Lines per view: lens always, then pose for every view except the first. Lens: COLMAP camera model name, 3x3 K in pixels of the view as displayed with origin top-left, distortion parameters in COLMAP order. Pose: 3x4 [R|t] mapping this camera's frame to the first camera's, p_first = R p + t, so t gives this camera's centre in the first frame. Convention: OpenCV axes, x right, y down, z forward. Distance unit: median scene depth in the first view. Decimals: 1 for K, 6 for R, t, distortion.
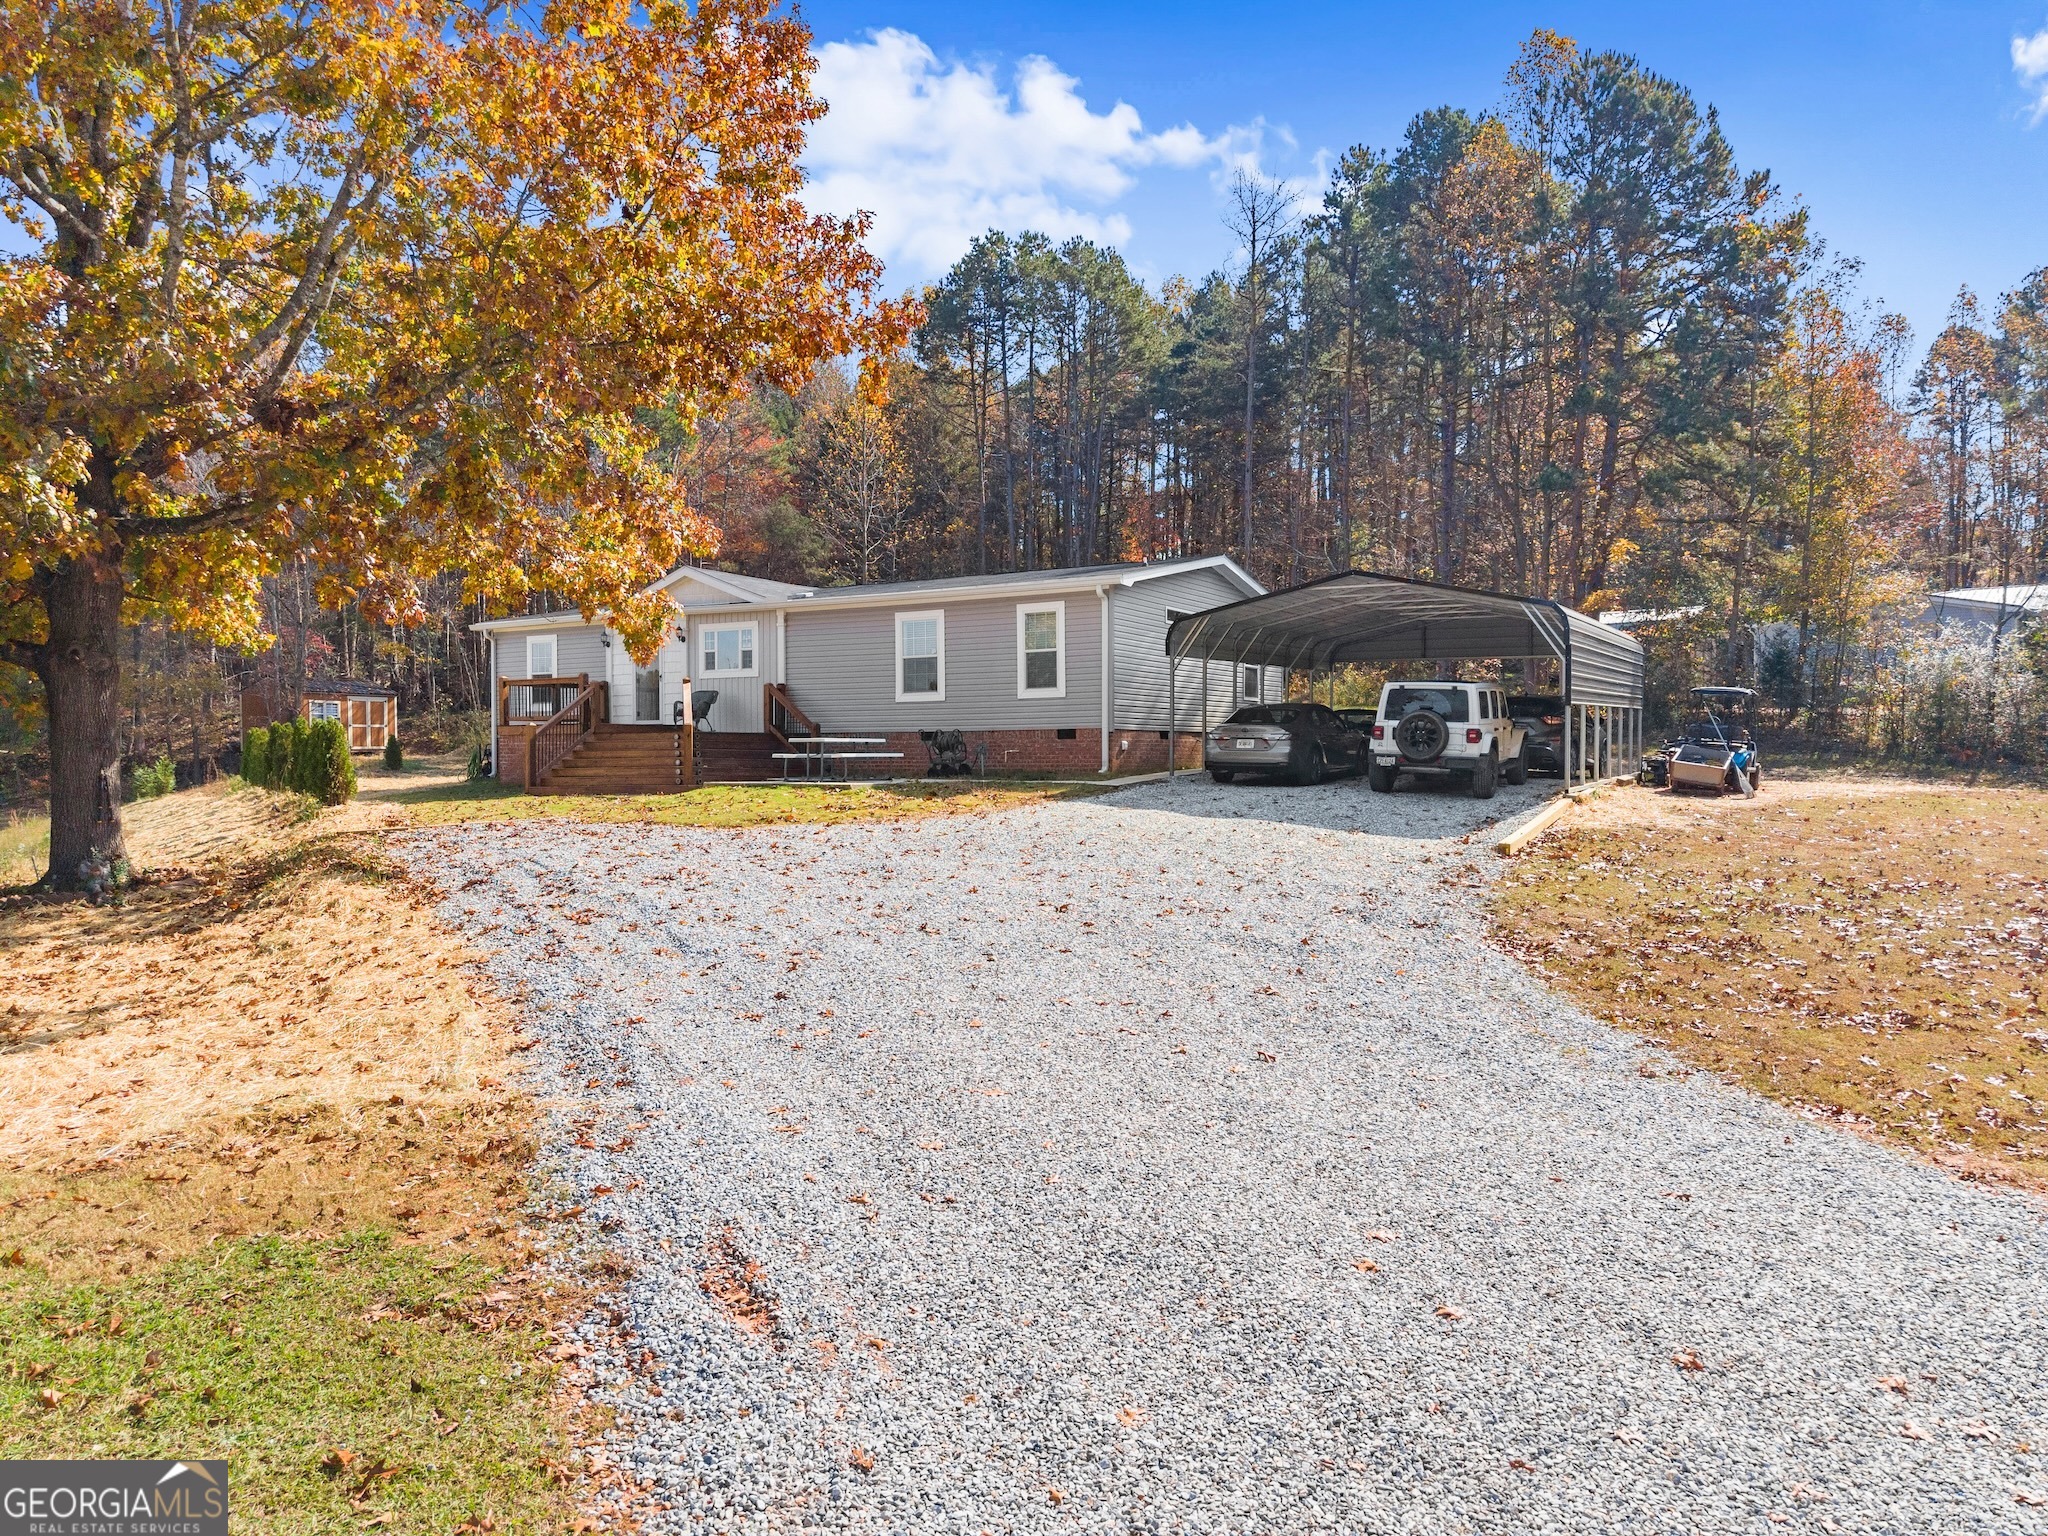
lens RADIAL K [[1366.1, 0, 1018.5], [0, 1366.1, 776.5], [0, 0, 1]] dist [0.031203, -0.024676]
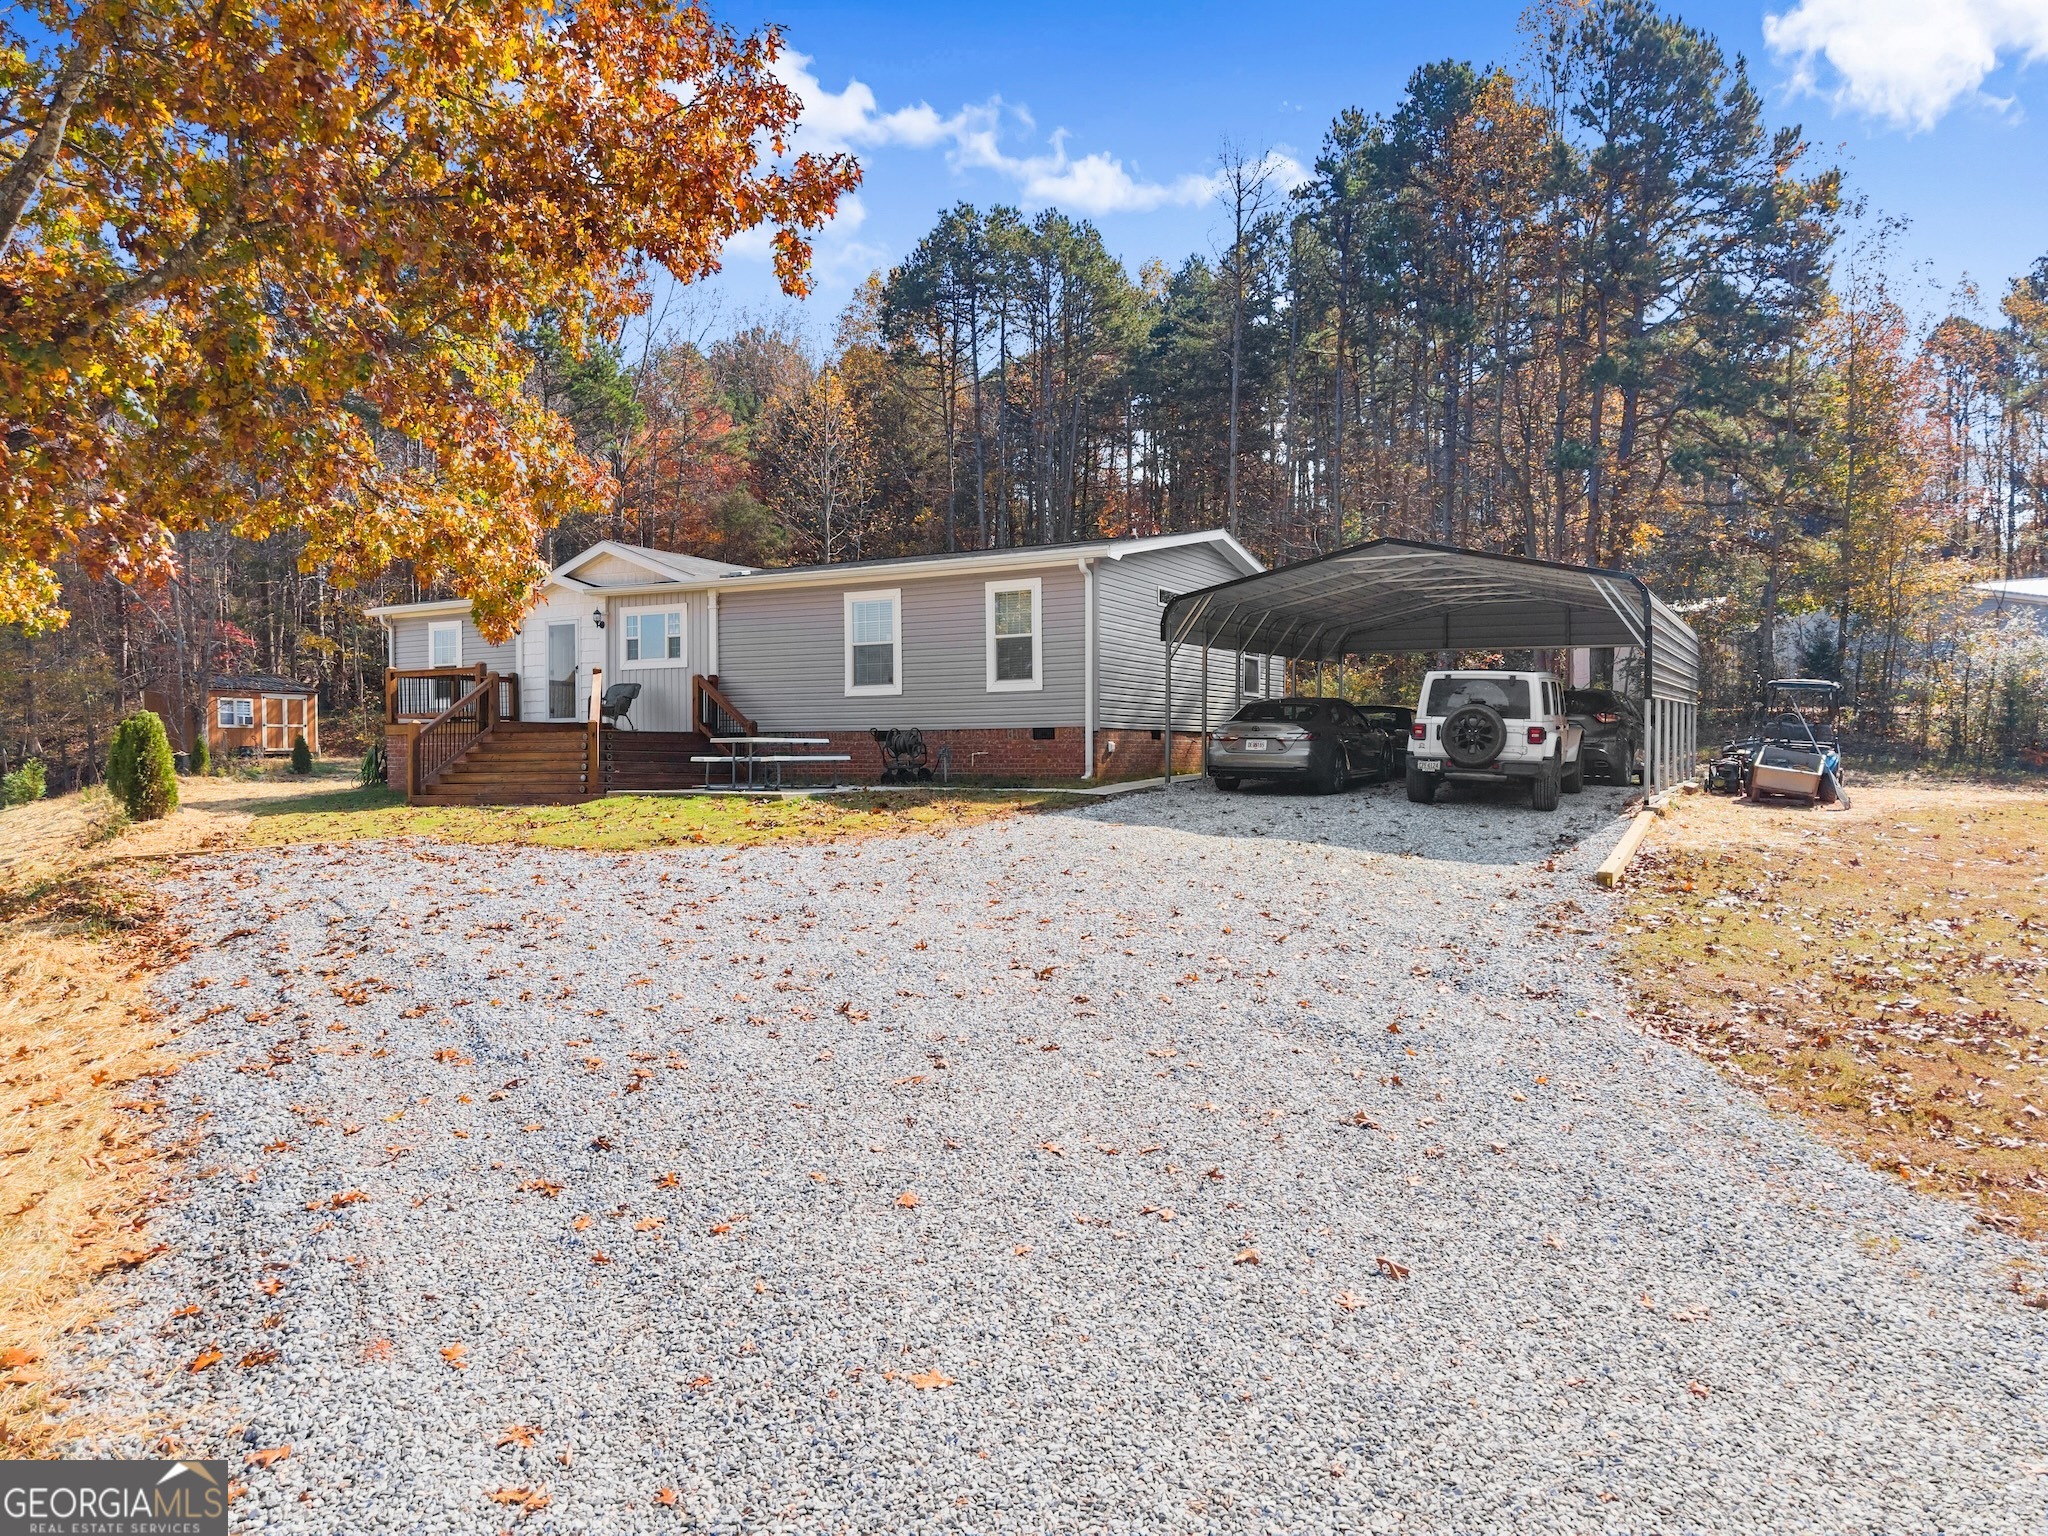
lens RADIAL K [[1366.1, 0, 1021.1], [0, 1366.1, 773.0], [0, 0, 1]] dist [0.031203, -0.024676]
pose [[0.999750, -0.000071, 0.022346, 0.001875], [0.000158, 0.999992, -0.003900, -0.002799], [-0.022346, 0.003903, 0.999743, 0.130522]]
